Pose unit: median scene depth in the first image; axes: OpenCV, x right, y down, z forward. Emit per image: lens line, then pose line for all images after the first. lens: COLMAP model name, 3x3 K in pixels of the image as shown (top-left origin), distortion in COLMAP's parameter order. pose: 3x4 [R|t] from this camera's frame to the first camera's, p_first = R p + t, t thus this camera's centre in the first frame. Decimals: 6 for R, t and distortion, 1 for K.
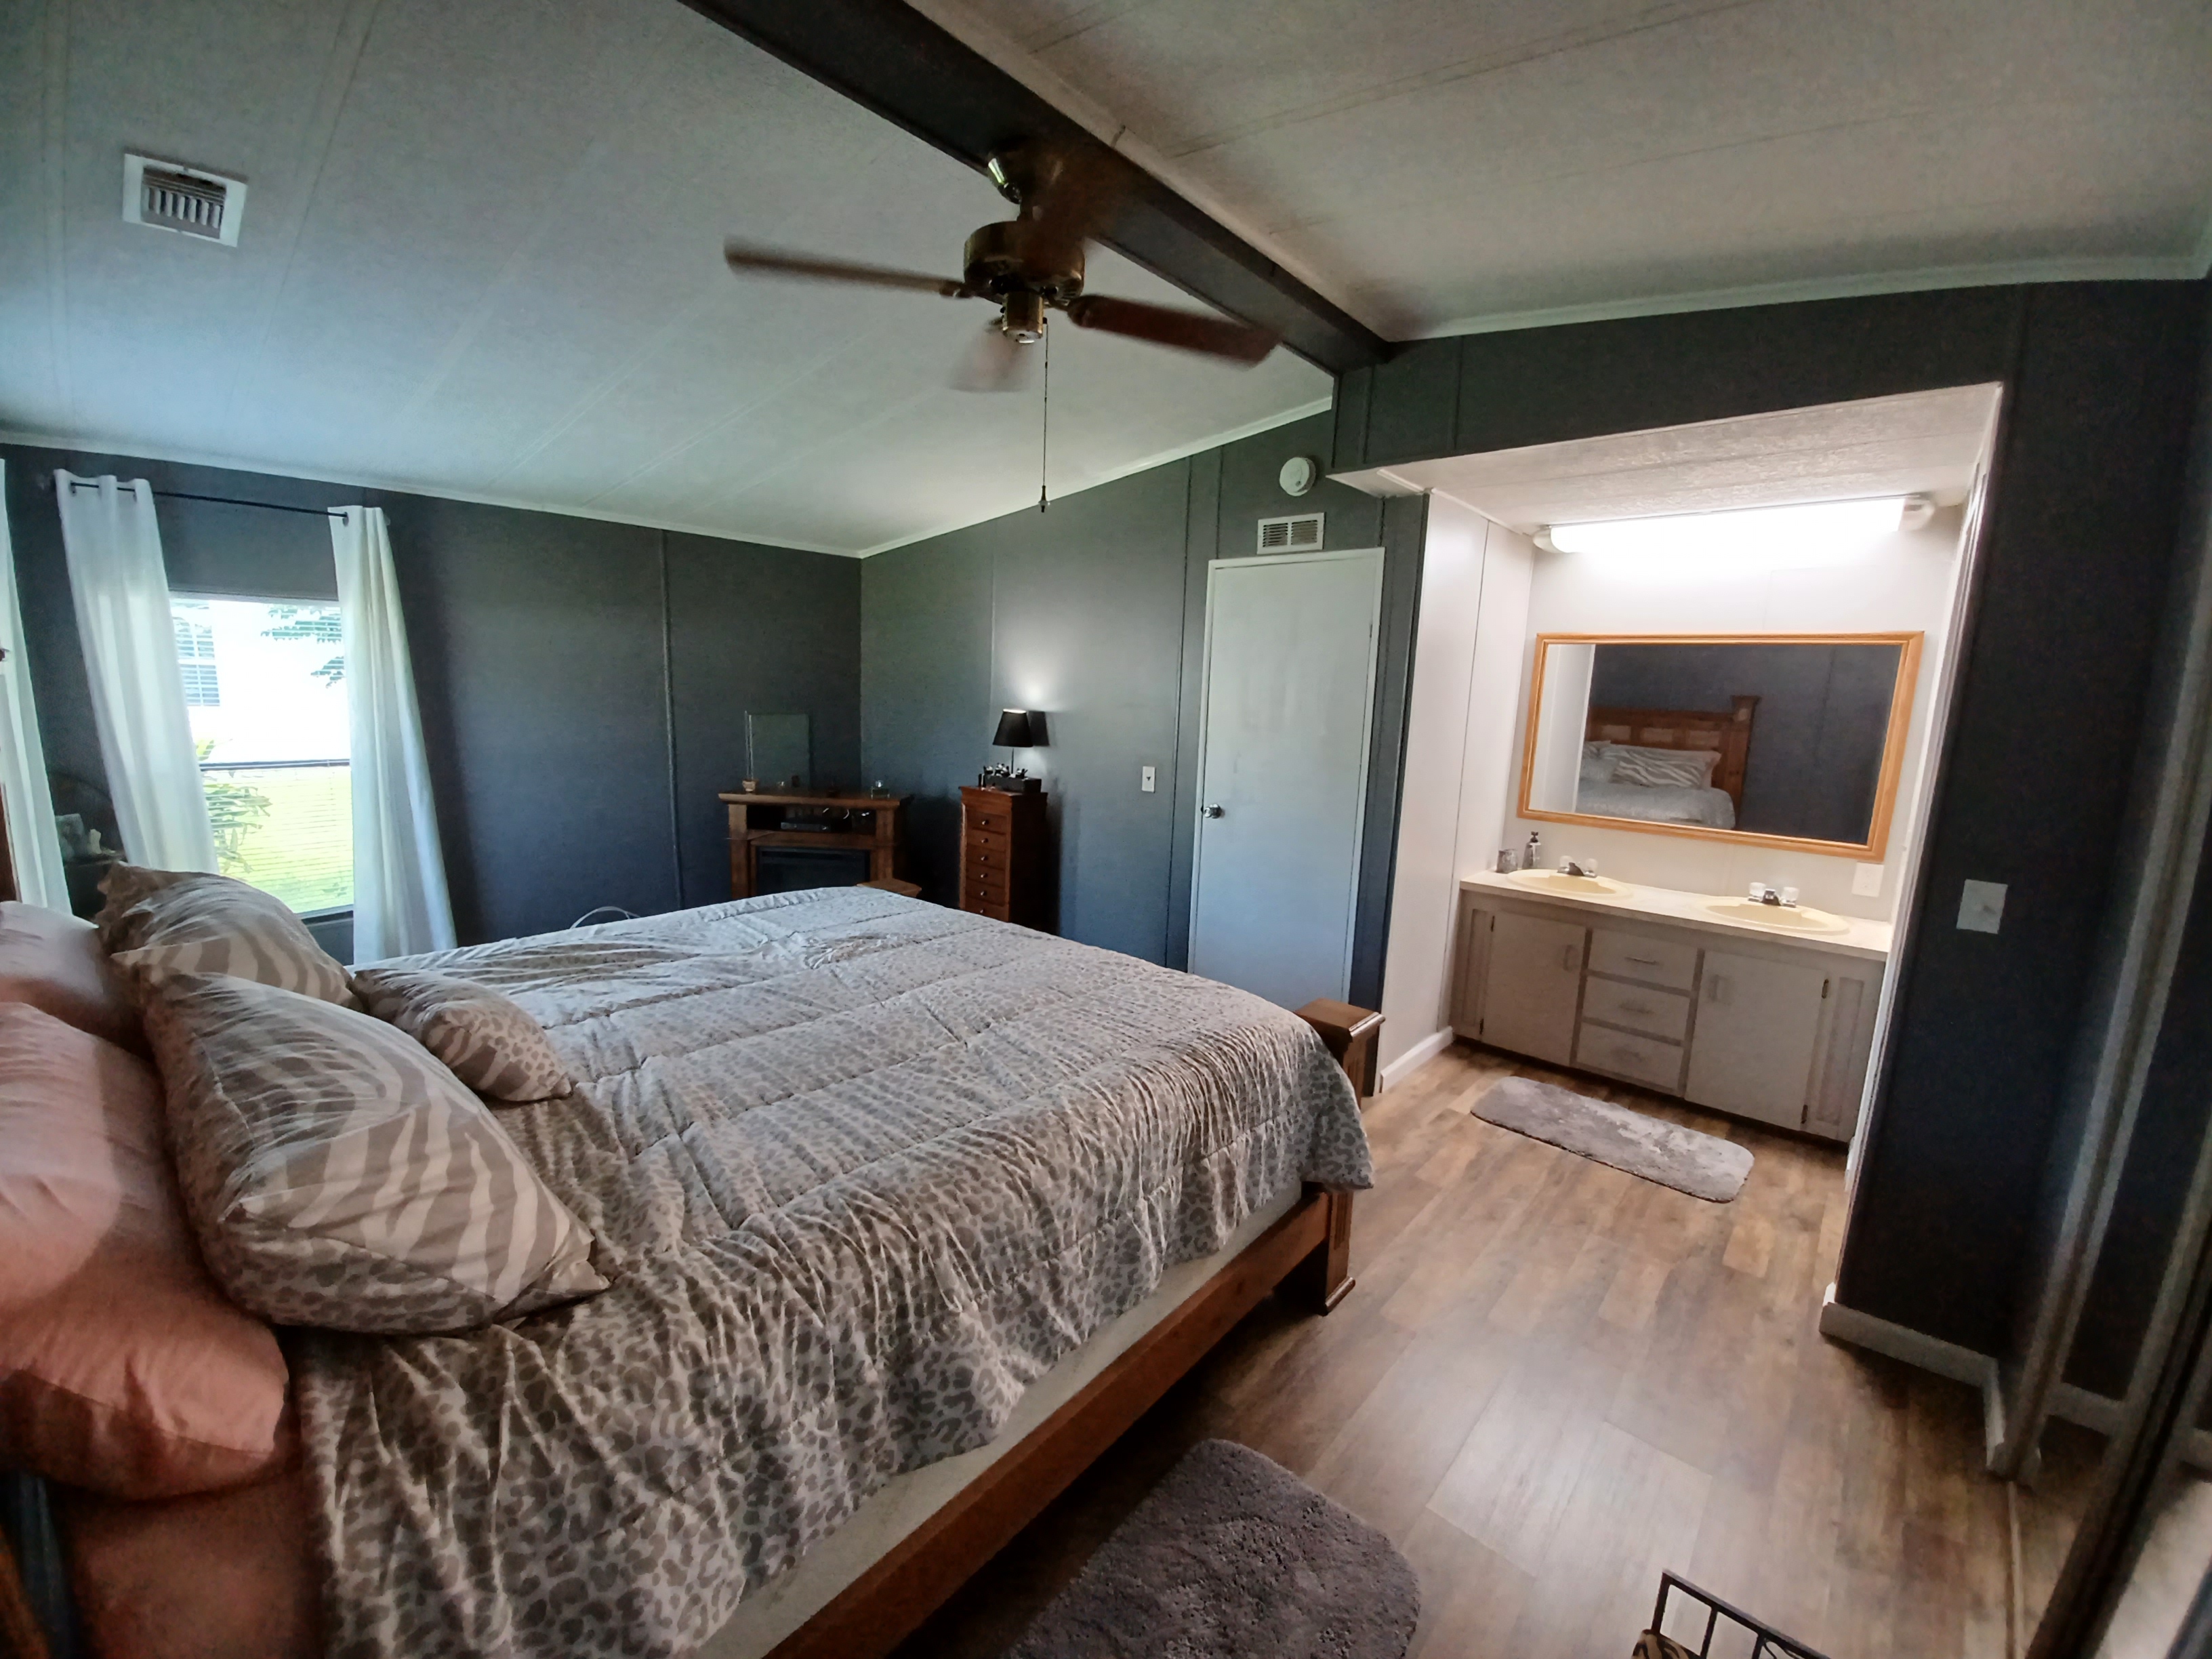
lens RADIAL K [[881.5, 0, 1093.4], [0, 881.5, 827.9], [0, 0, 1]] dist [0.000379, 0.000004]
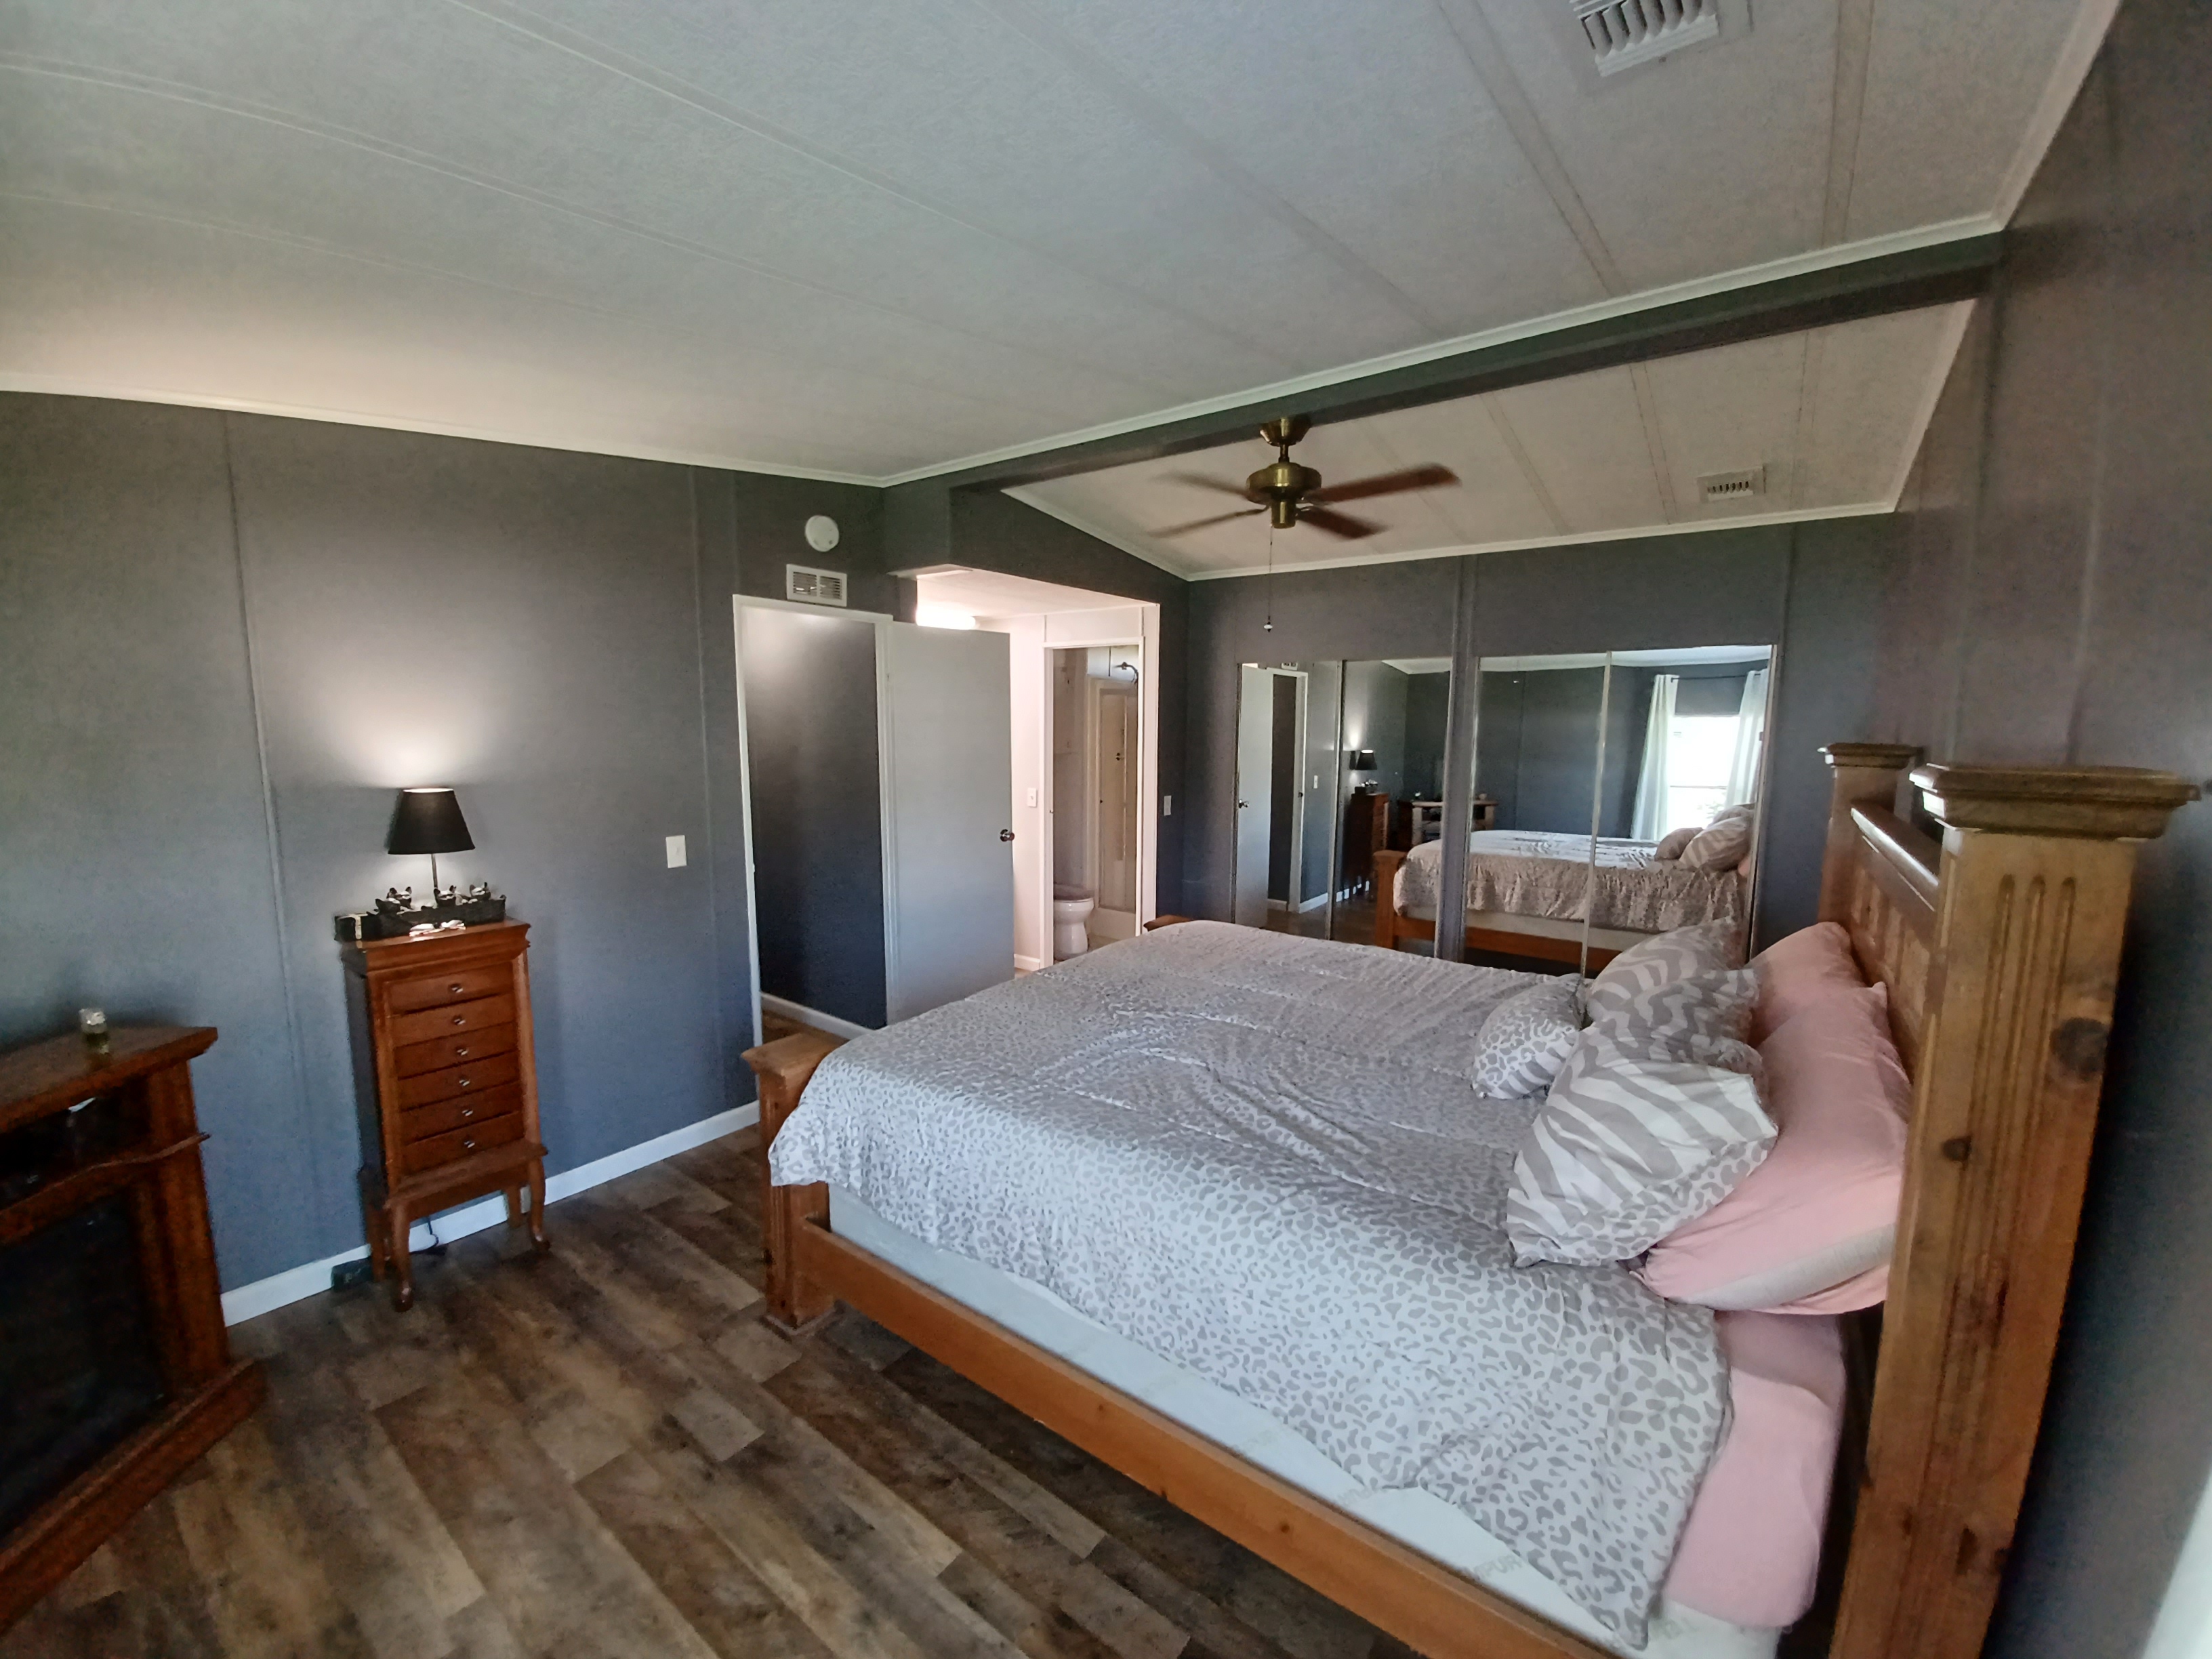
lens RADIAL K [[881.5, 0, 1093.4], [0, 881.5, 827.9], [0, 0, 1]] dist [0.000379, 0.000004]
pose [[-0.094370, -0.138813, 0.985812, -0.876115], [0.165079, 0.974341, 0.153000, -0.159233], [-0.981755, 0.177176, -0.069034, 0.800527]]
